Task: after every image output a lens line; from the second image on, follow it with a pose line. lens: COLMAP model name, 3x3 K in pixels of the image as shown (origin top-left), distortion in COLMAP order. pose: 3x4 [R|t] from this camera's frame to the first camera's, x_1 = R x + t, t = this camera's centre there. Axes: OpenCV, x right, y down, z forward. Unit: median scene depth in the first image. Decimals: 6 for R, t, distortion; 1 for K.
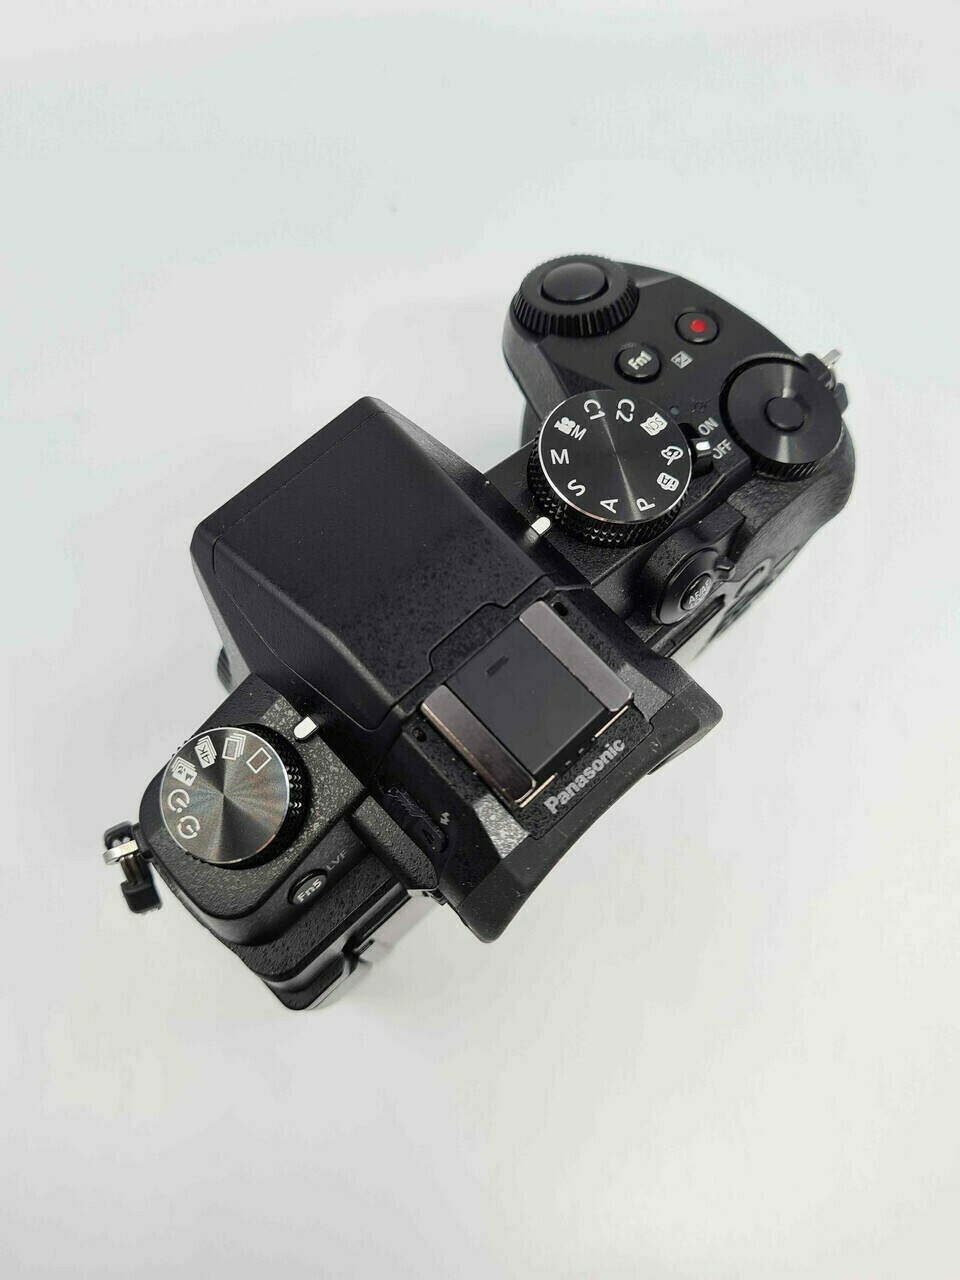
lens RADIAL K [[1001.8, 0, 480.0], [0, 1001.8, 640.0], [0, 0, 1]] dist [-0.001331, 0.000031]
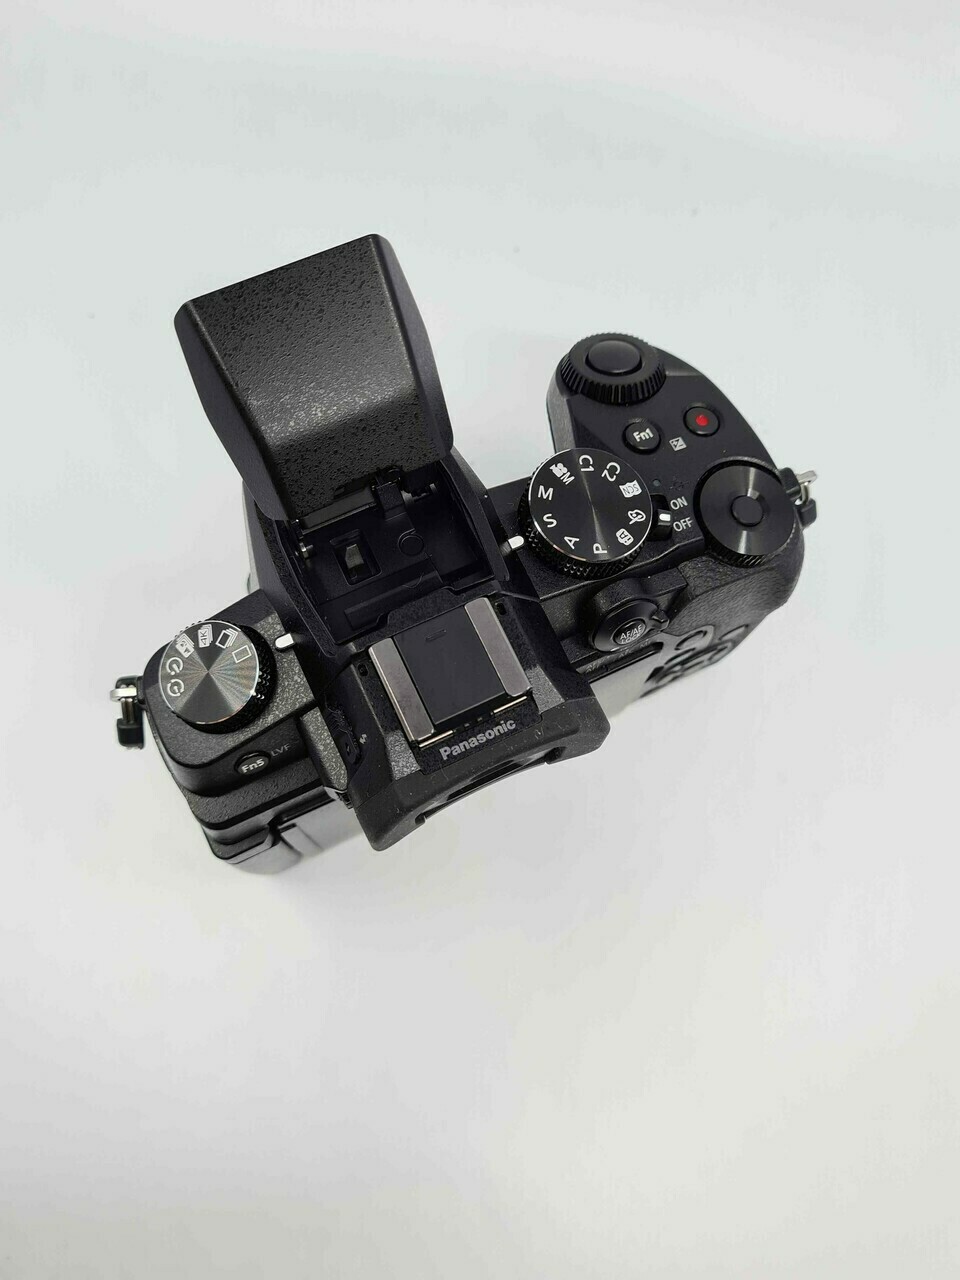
lens RADIAL K [[1001.8, 0, 480.0], [0, 1001.8, 640.0], [0, 0, 1]] dist [-0.001331, 0.000031]
pose [[0.954447, 0.289355, -0.072835, 0.143337], [-0.289195, 0.957182, 0.012969, -0.001960], [0.073469, 0.008685, 0.997260, -0.232915]]
